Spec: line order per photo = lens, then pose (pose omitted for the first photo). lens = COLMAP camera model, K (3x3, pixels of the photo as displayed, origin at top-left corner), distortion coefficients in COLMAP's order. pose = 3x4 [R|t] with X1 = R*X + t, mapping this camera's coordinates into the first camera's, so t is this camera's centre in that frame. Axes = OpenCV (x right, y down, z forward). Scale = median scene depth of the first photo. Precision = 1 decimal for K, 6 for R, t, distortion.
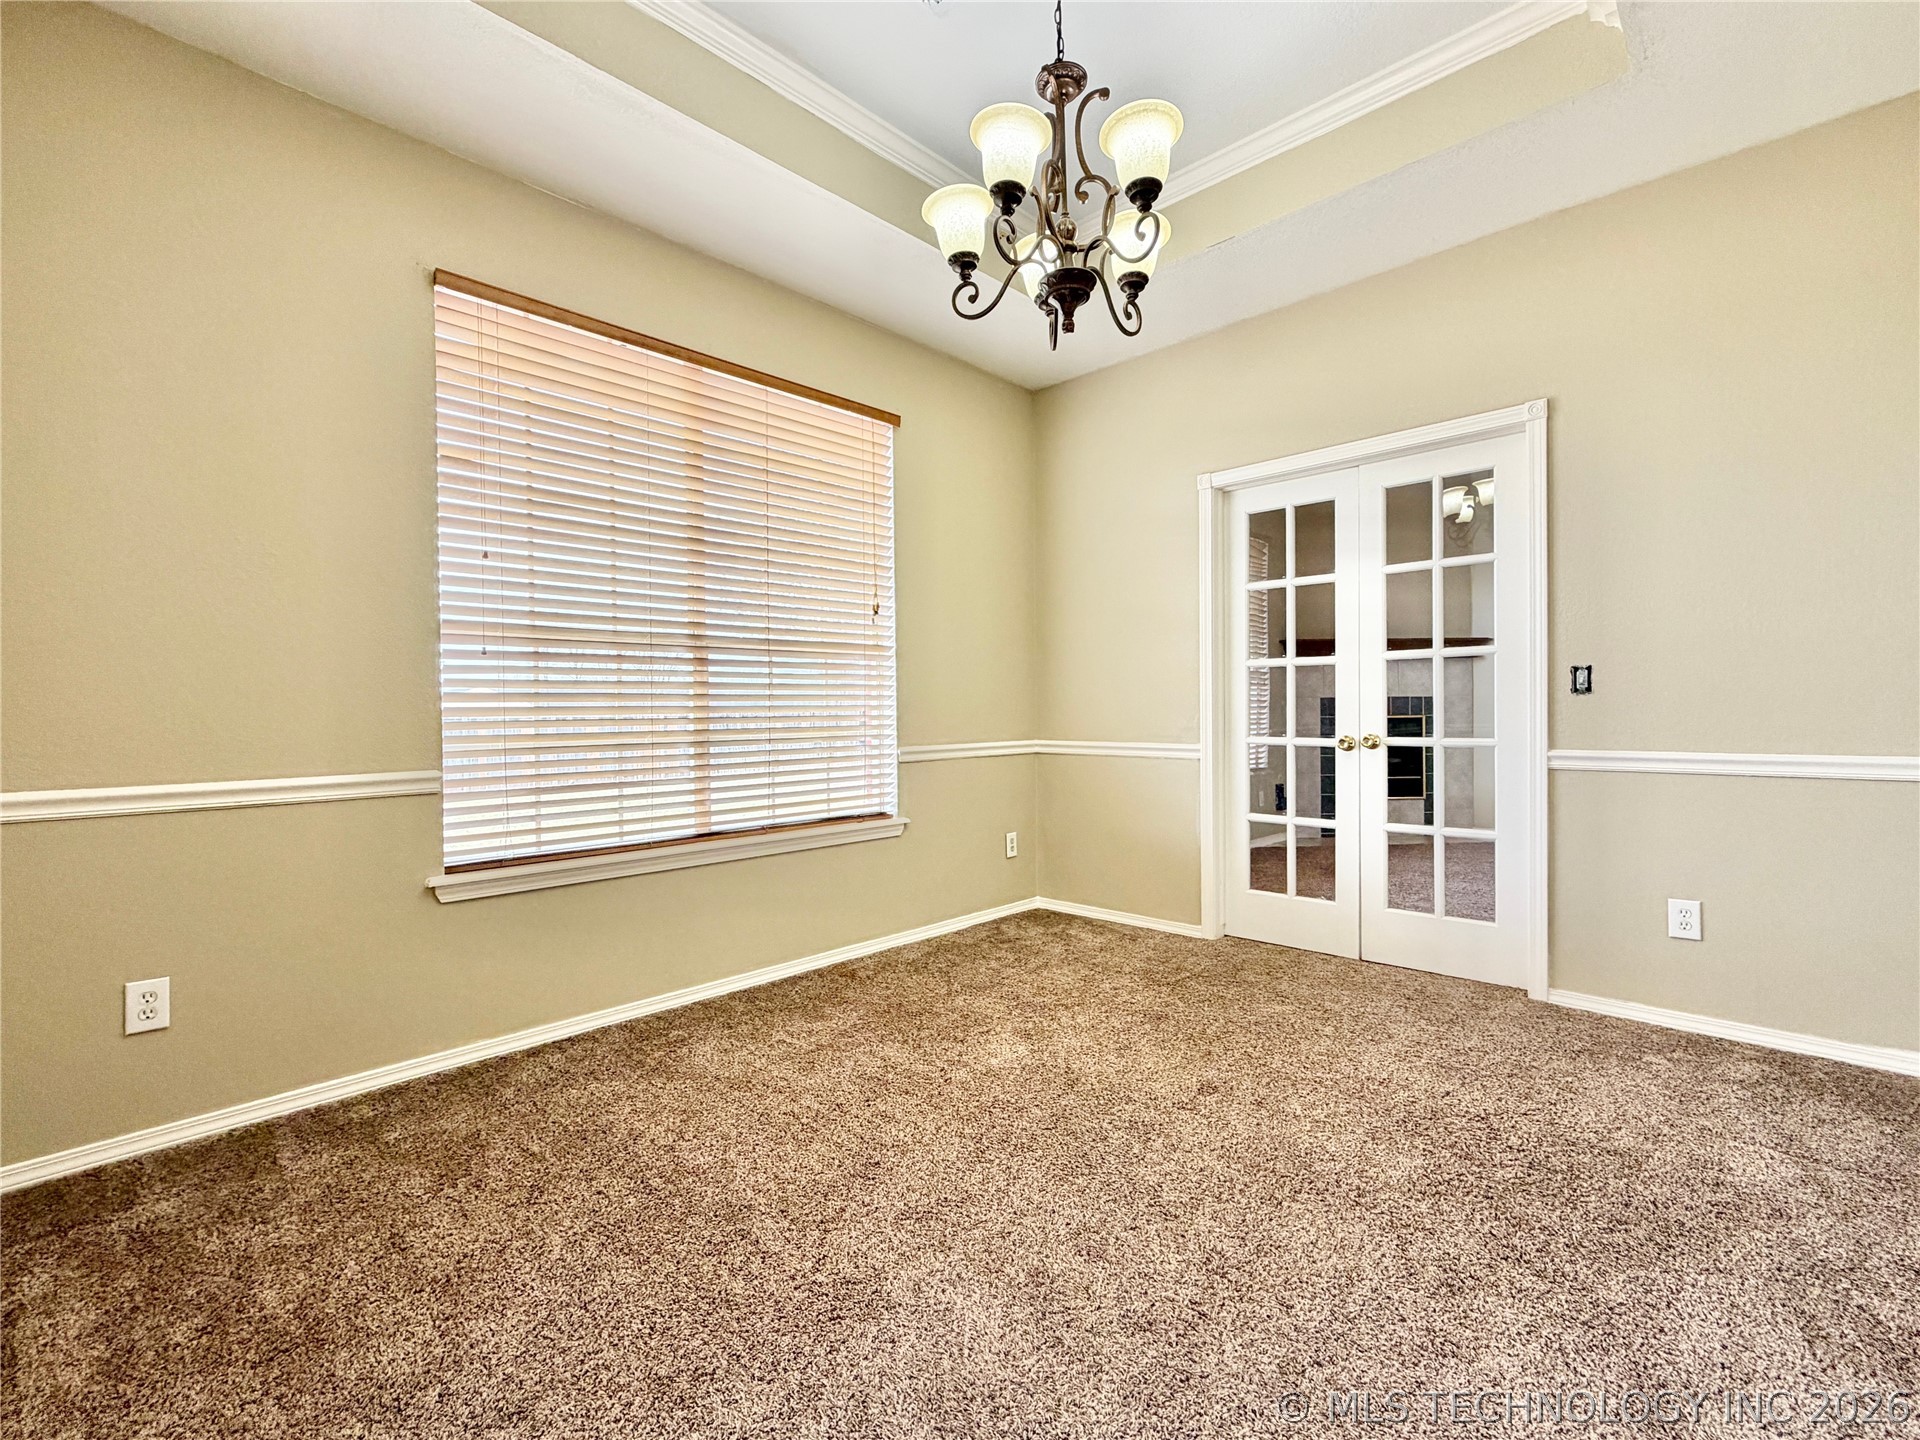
lens RADIAL K [[857.5, 0, 958.7], [0, 857.5, 719.1], [0, 0, 1]] dist [-0.000143, -0.000175]
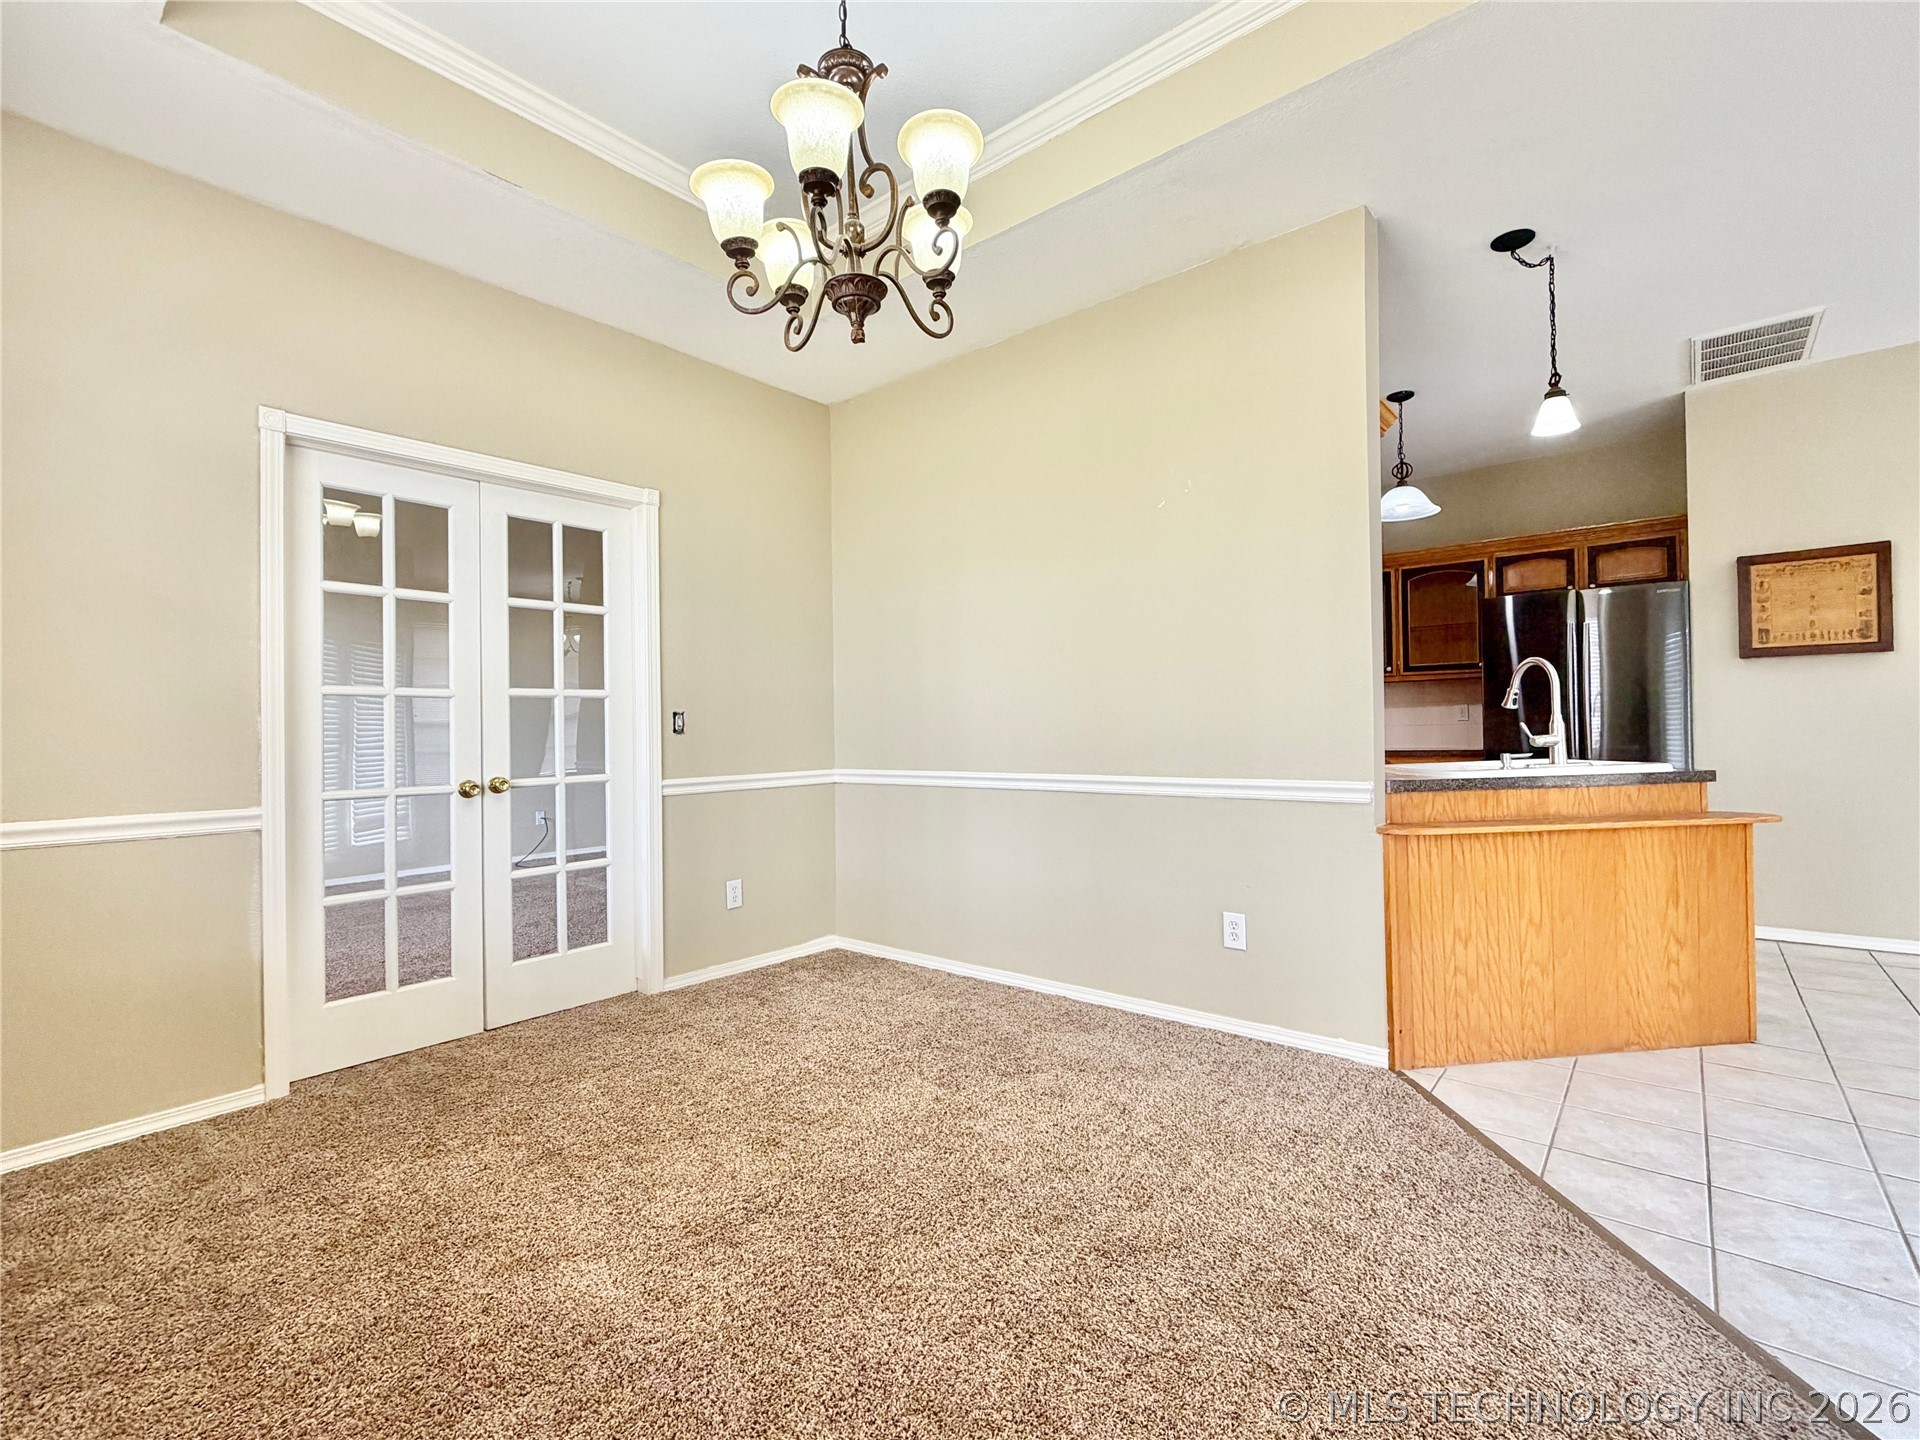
lens RADIAL K [[857.5, 0, 951.5], [0, 857.5, 721.9], [0, 0, 1]] dist [-0.000143, -0.000175]
pose [[-0.060608, 0.020015, 0.997961, -0.504821], [0.029376, 0.999402, -0.018259, -0.011486], [-0.997729, 0.028209, -0.061160, 0.619540]]
